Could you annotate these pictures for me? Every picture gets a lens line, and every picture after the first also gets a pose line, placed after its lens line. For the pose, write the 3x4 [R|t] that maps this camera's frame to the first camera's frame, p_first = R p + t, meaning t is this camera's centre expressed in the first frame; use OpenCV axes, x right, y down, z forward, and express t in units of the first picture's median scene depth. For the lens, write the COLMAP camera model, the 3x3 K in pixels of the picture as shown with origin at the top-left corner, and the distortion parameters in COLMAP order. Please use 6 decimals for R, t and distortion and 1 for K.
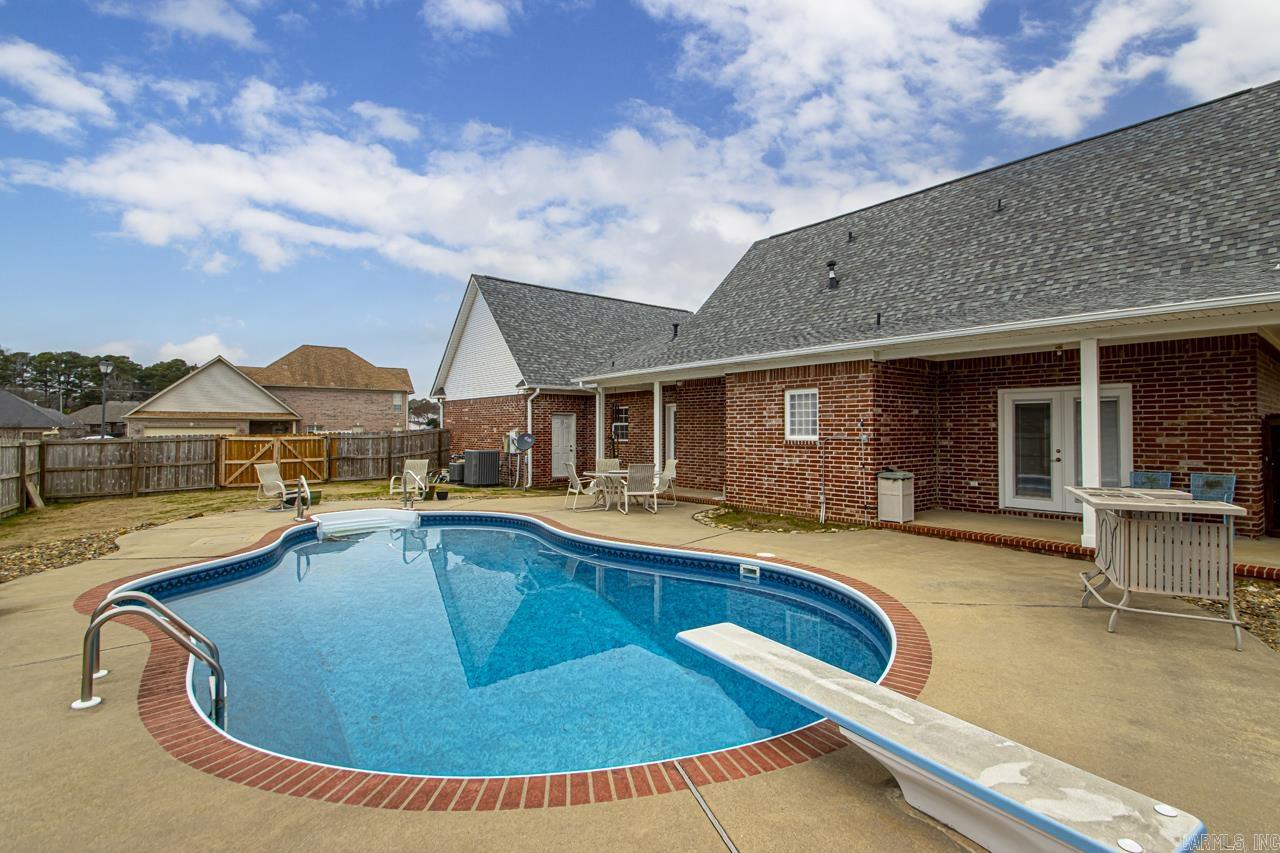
lens RADIAL K [[609.8, 0, 686.2], [0, 609.8, 429.5], [0, 0, 1]] dist [0.002434, -0.000984]
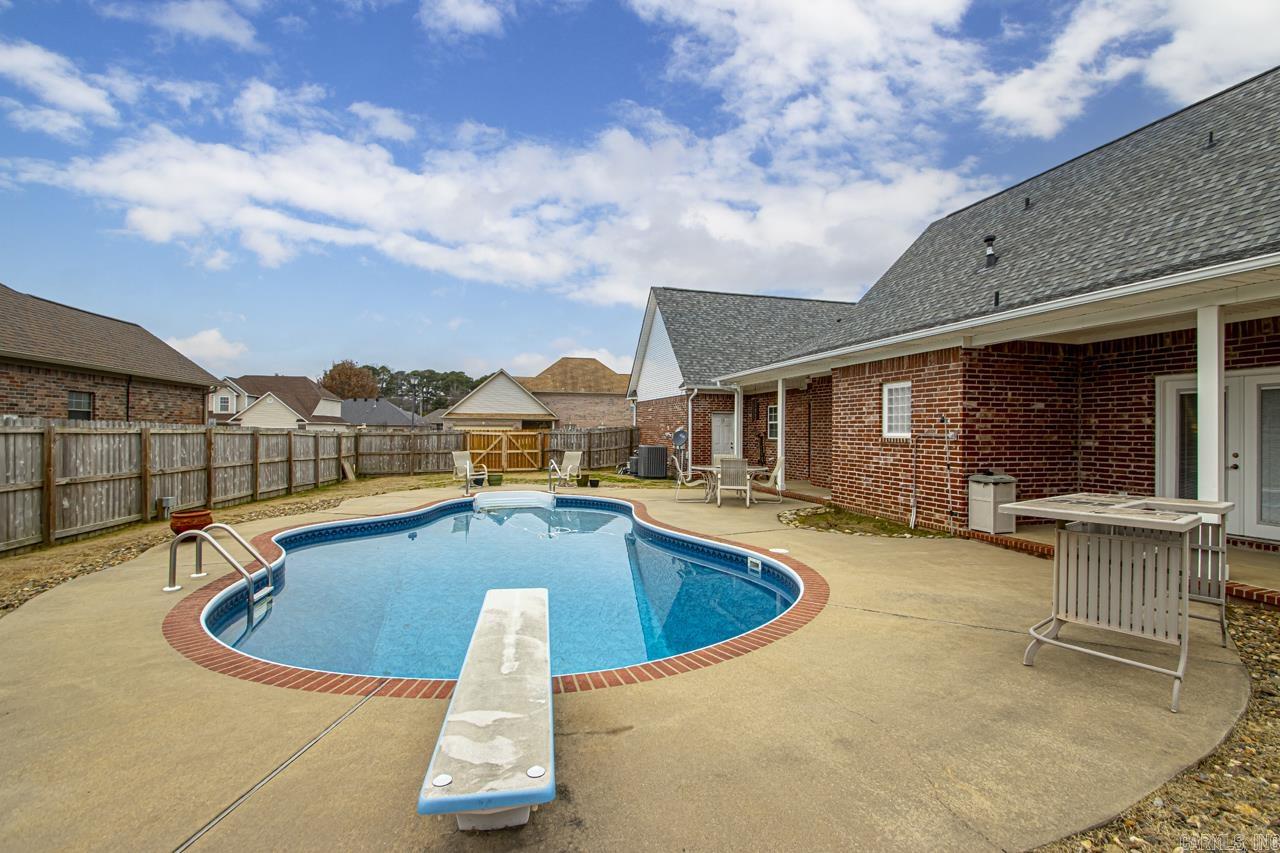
lens RADIAL K [[609.8, 0, 686.2], [0, 609.8, 429.5], [0, 0, 1]] dist [0.002434, -0.000984]
pose [[0.913053, 0.006057, -0.407797, 0.272209], [-0.007055, 0.999975, -0.000943, 0.008125], [0.407780, 0.003738, 0.913072, 0.027490]]
